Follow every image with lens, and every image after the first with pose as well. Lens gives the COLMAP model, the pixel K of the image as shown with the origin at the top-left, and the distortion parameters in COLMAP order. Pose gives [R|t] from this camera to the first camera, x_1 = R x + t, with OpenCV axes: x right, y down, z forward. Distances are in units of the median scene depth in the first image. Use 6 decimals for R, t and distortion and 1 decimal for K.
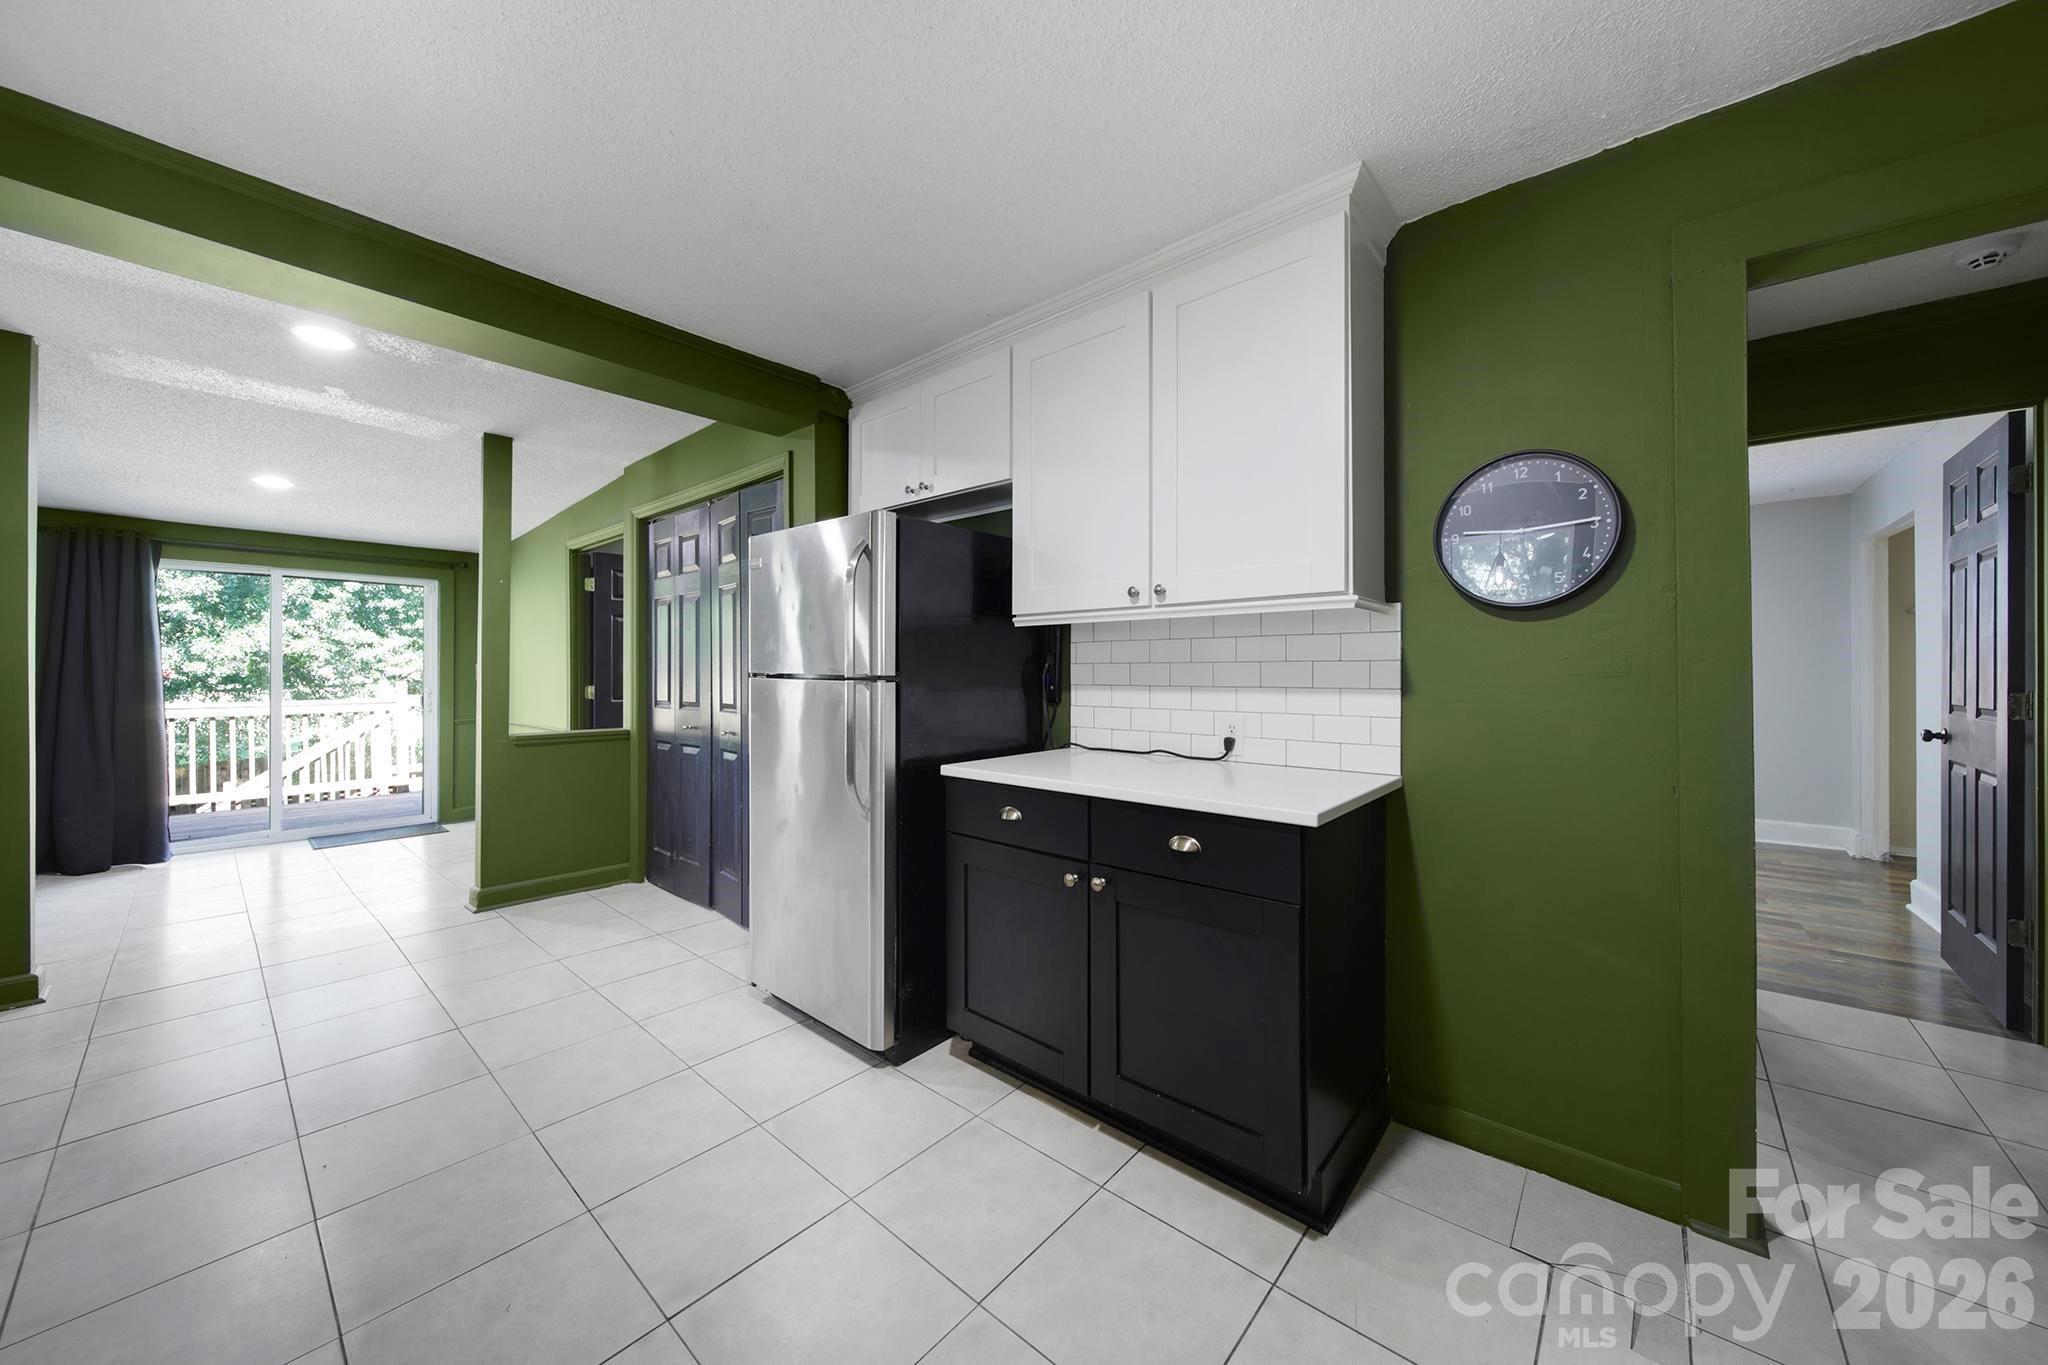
lens RADIAL K [[718.6, 0, 1025.4], [0, 718.6, 674.8], [0, 0, 1]] dist [0.000440, 0.000017]
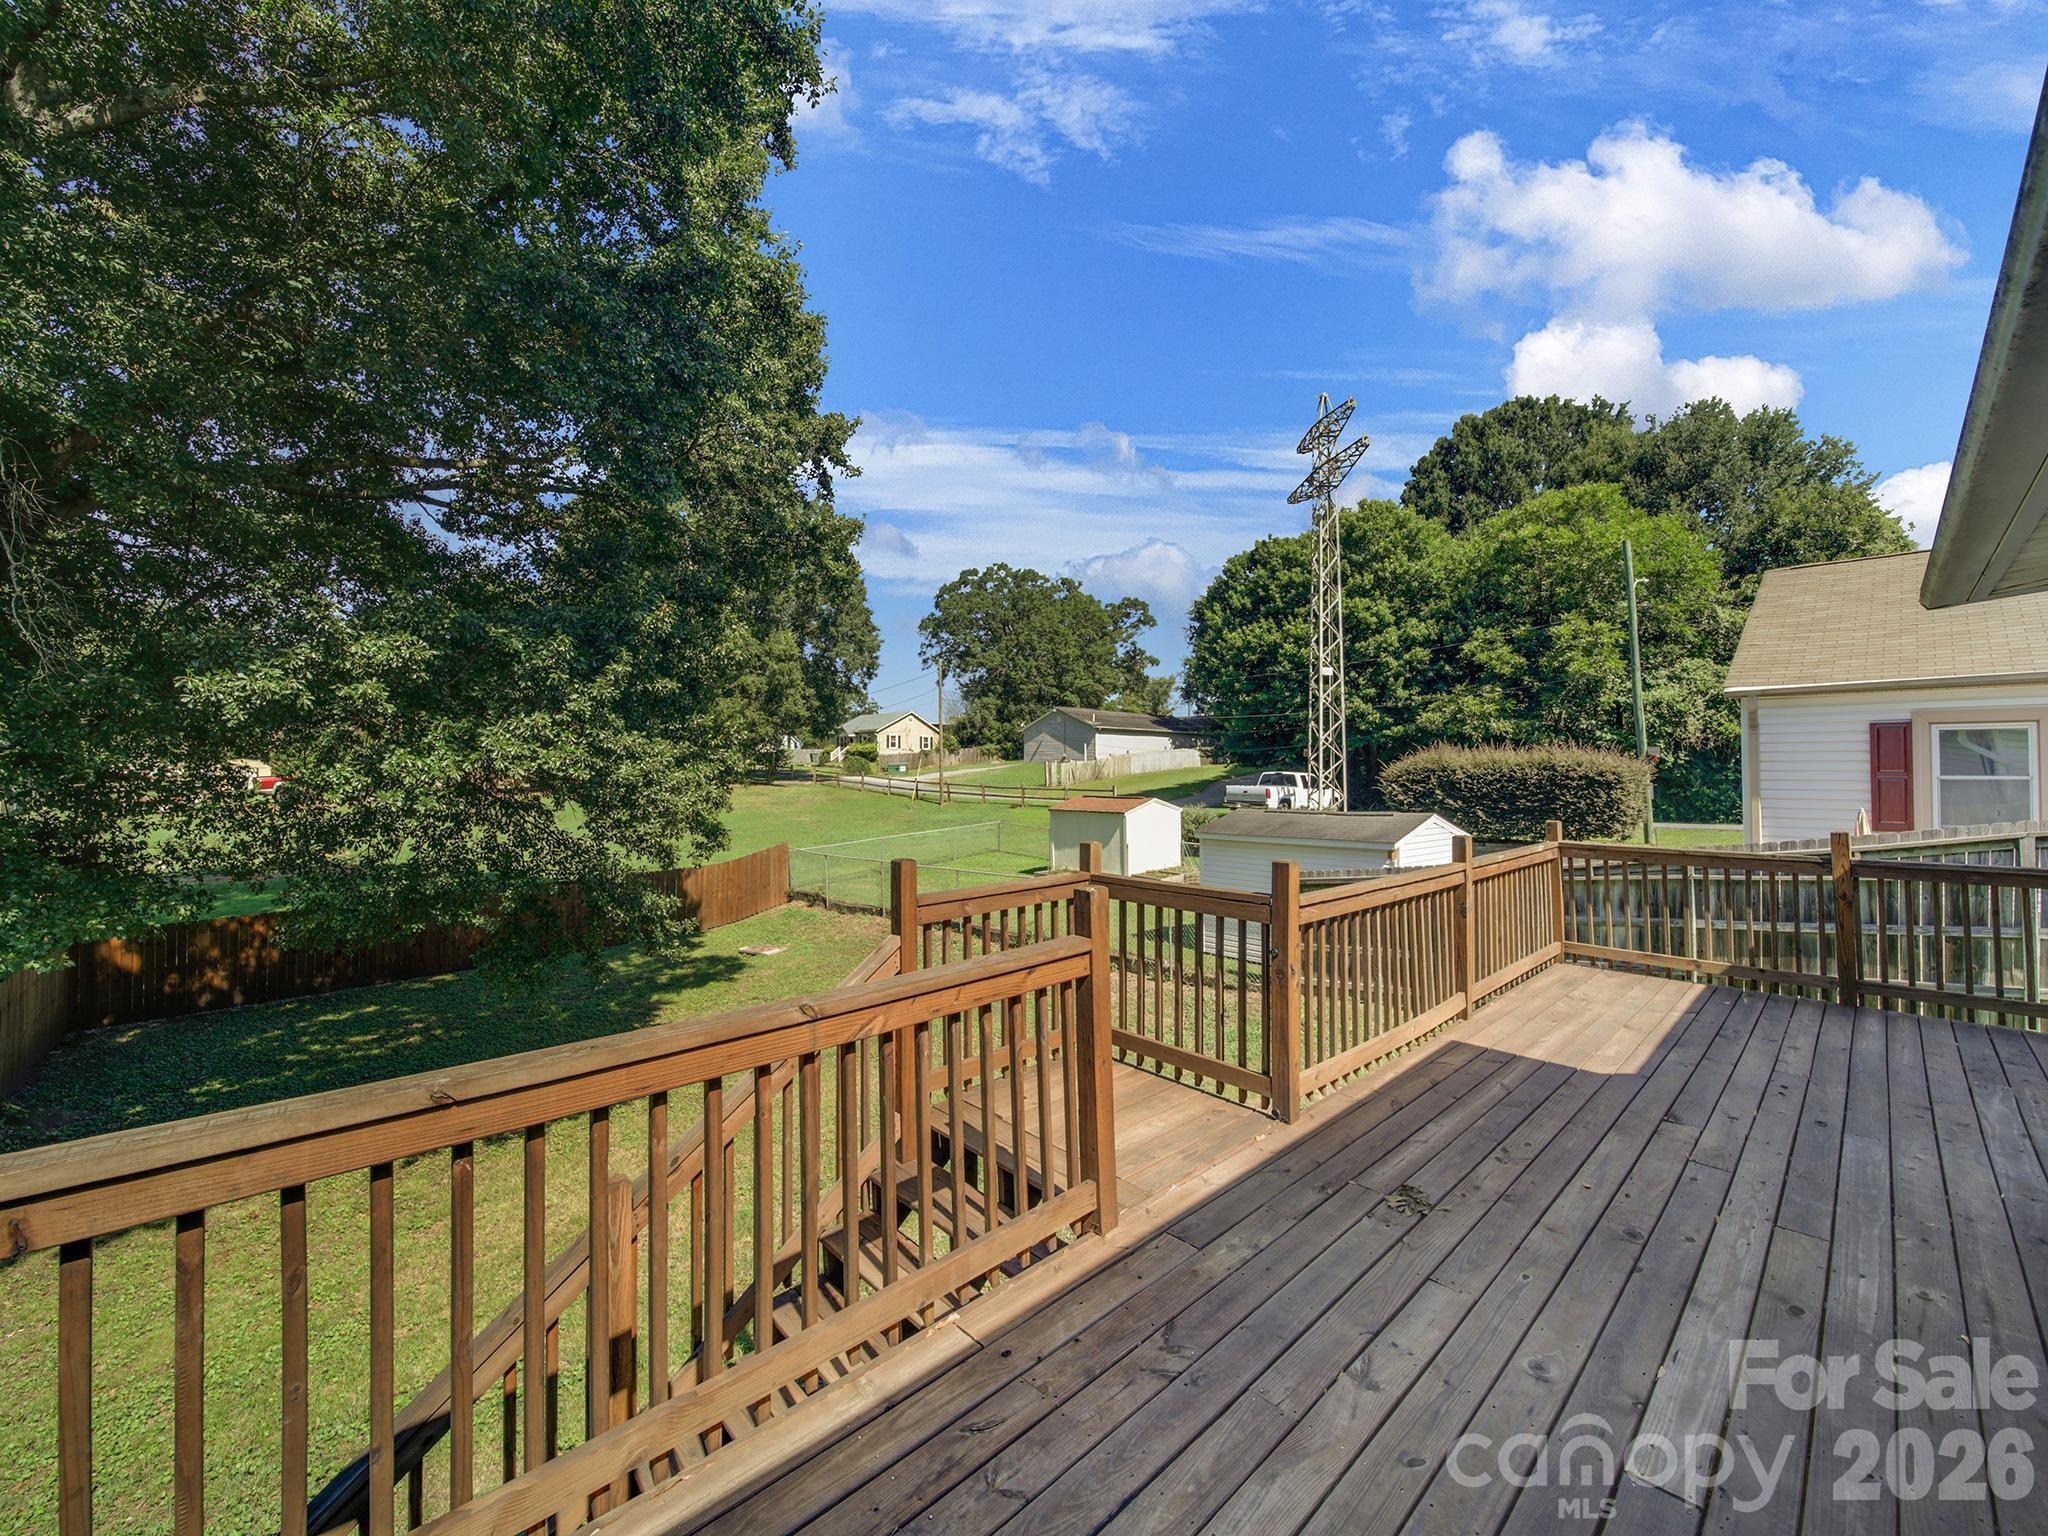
lens RADIAL K [[800.9, 0, 1024.8], [0, 800.9, 754.3], [0, 0, 1]] dist [-0.000602, -0.000521]
pose [[0.994106, -0.000181, -0.108415, -0.530043], [-0.003031, 0.999561, -0.029458, -0.025213], [0.108373, 0.029613, 0.993669, 0.390142]]
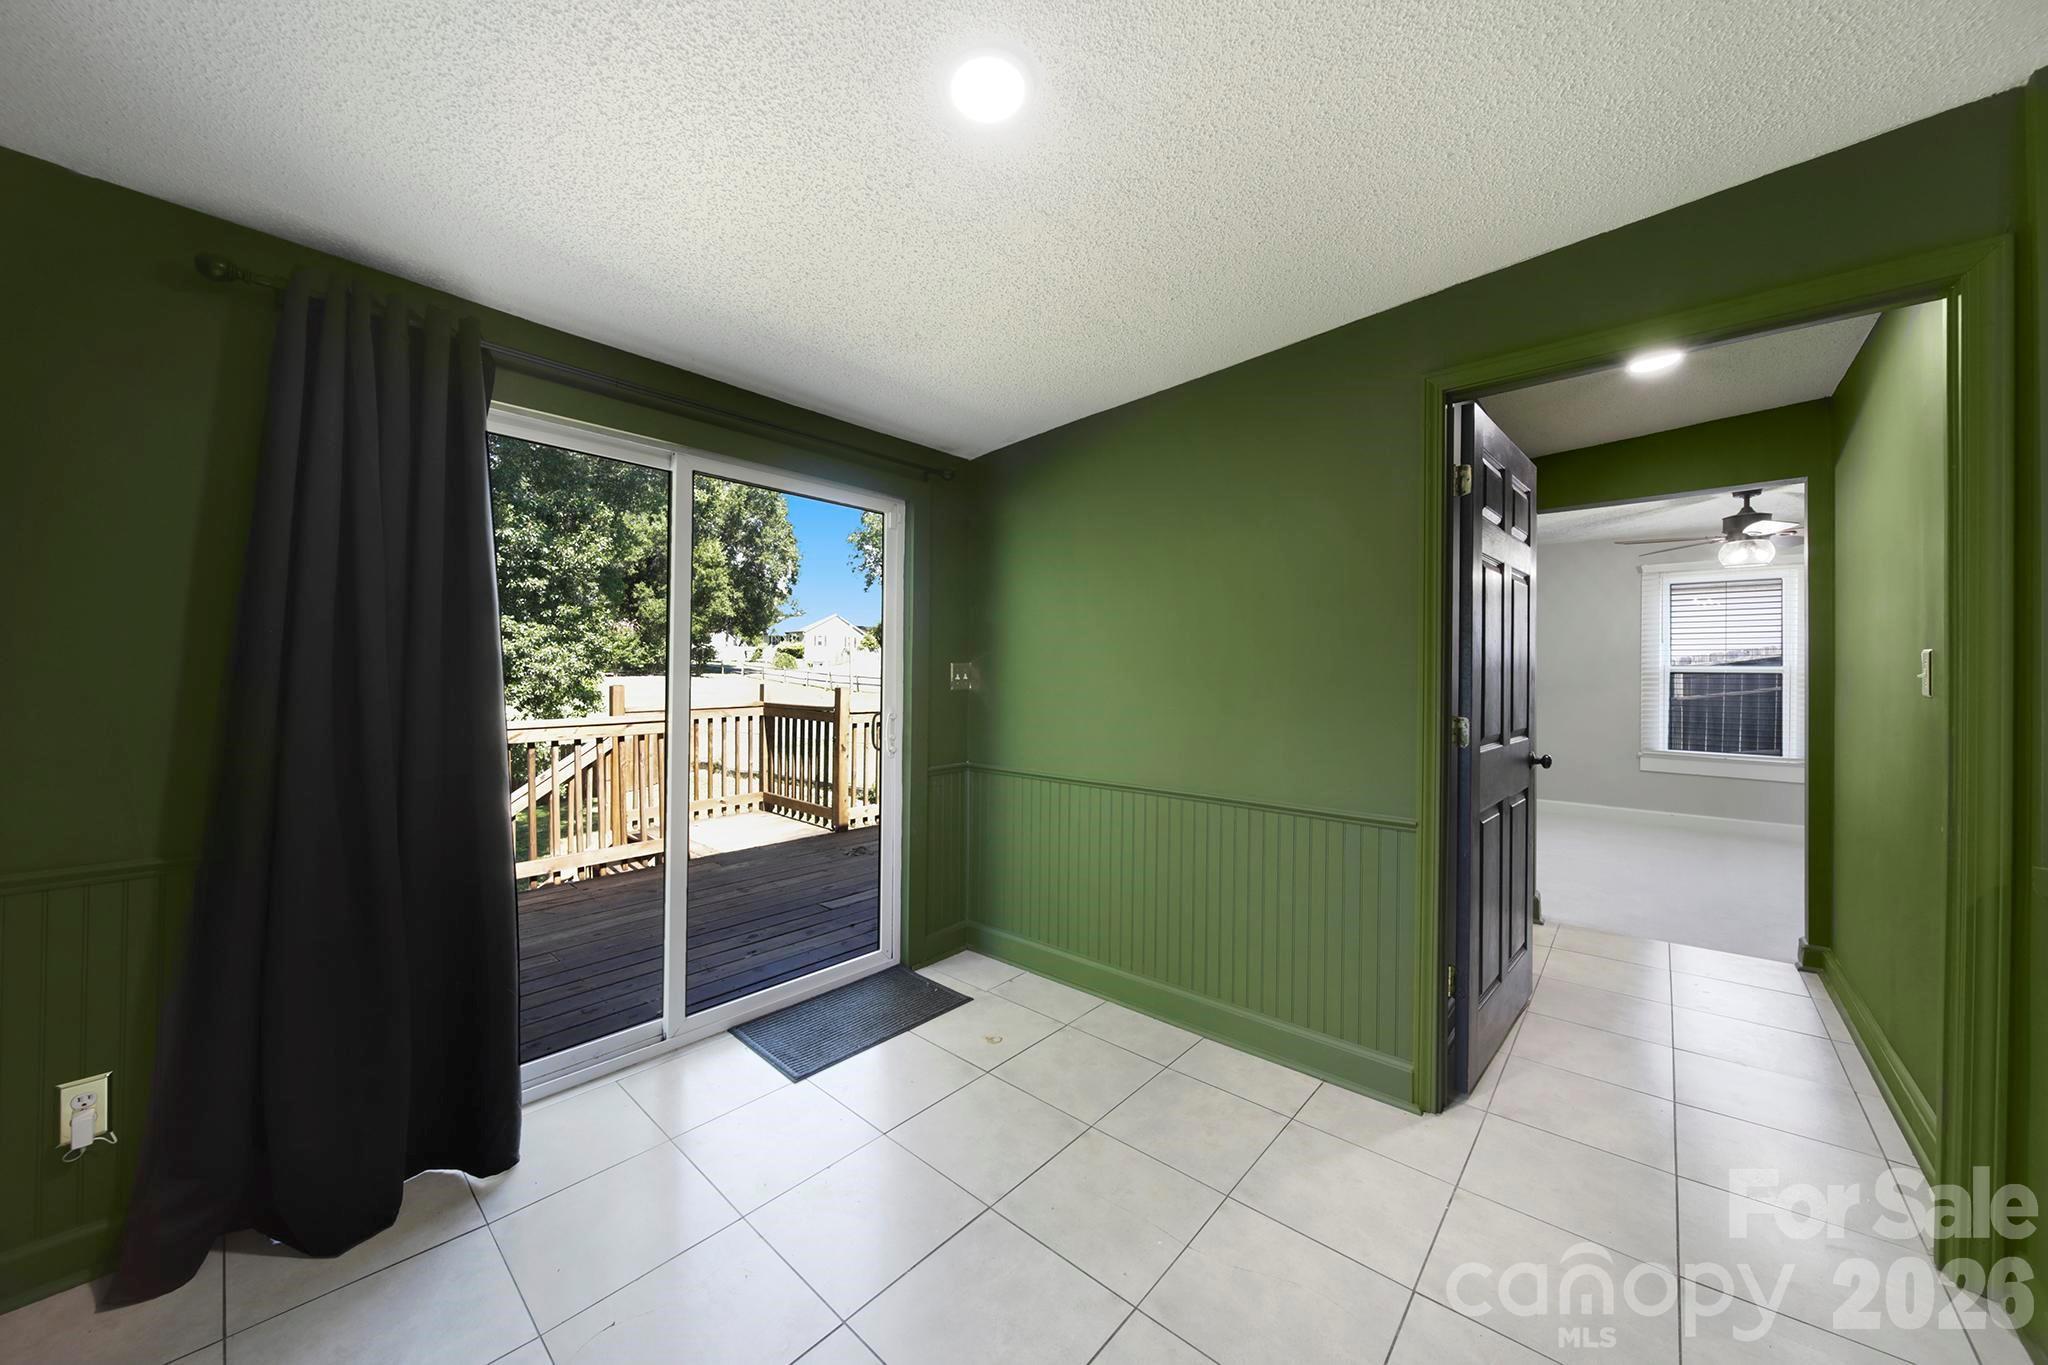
lens RADIAL K [[718.6, 0, 1025.4], [0, 718.6, 674.8], [0, 0, 1]] dist [0.000440, 0.000017]
pose [[0.999728, 0.013566, -0.018978, -0.329931], [-0.013670, 0.999892, -0.005362, -0.001572], [0.018904, 0.005620, 0.999806, 0.219829]]
